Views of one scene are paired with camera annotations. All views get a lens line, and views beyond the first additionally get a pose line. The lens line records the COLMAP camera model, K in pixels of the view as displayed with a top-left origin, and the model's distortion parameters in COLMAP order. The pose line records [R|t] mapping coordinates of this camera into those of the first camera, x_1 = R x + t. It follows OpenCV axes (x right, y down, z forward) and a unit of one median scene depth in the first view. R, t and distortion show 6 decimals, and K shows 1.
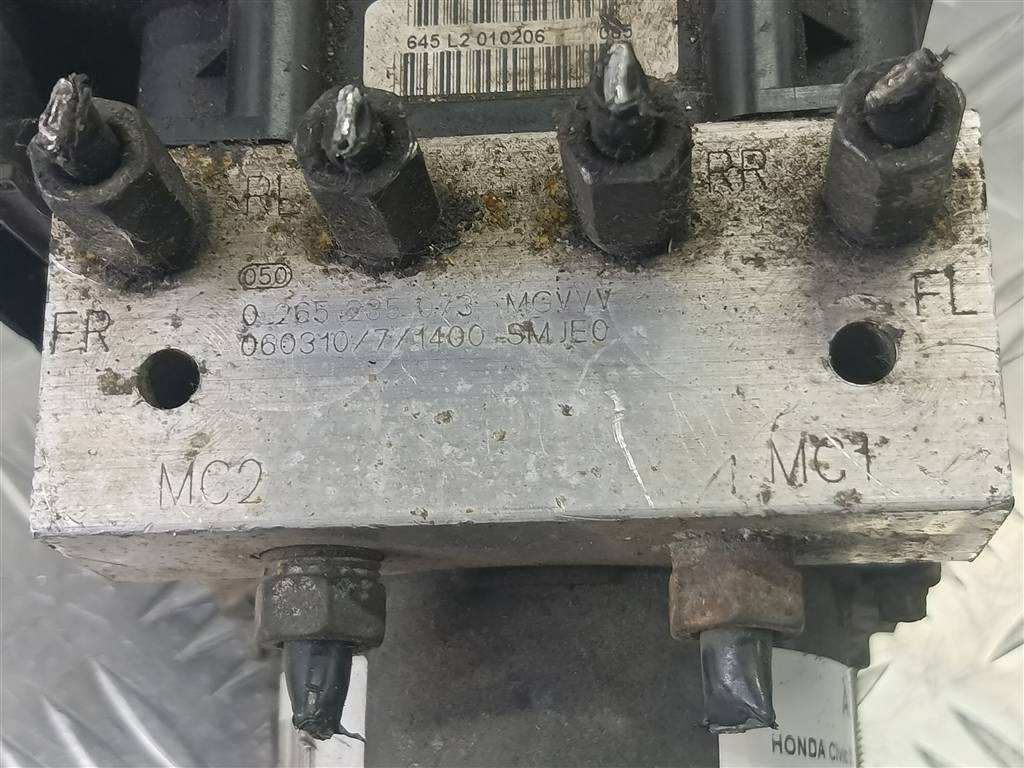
lens RADIAL K [[1635.4, 0, 512.0], [0, 1635.4, 384.0], [0, 0, 1]] dist [0.155350, -0.059443]
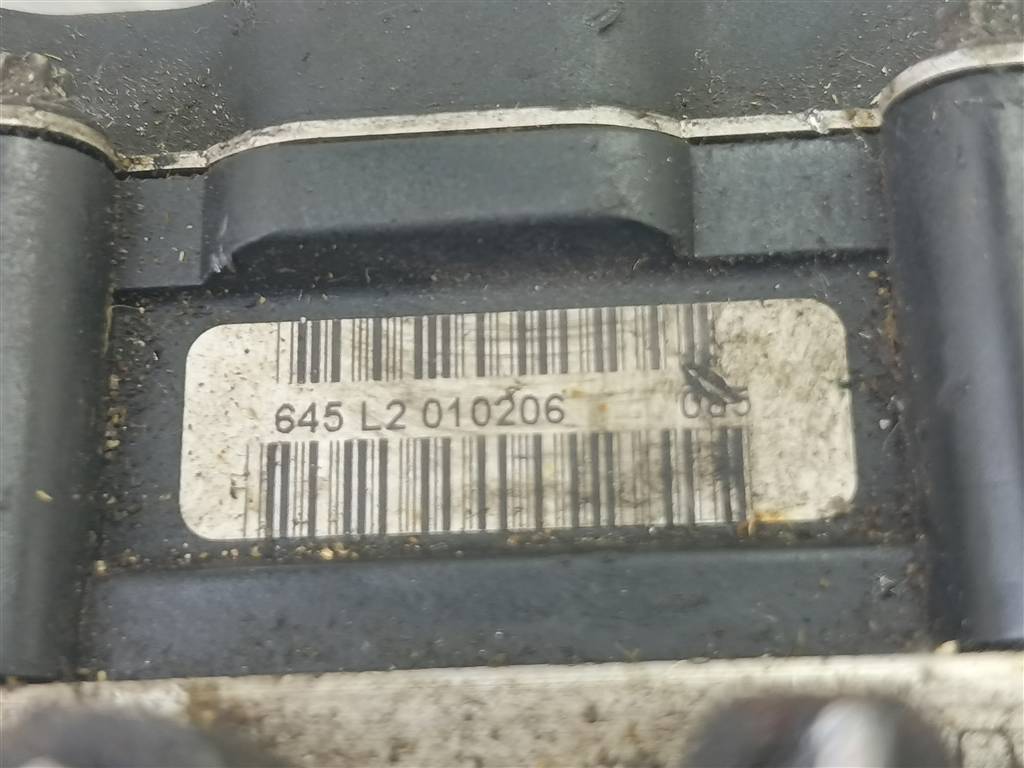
lens RADIAL K [[1635.4, 0, 512.0], [0, 1635.4, 384.0], [0, 0, 1]] dist [0.155350, -0.059443]
pose [[0.999702, -0.010669, 0.021938, -0.005559], [0.011006, 0.999823, -0.015286, -0.211458], [-0.021771, 0.015523, 0.999642, 0.529805]]
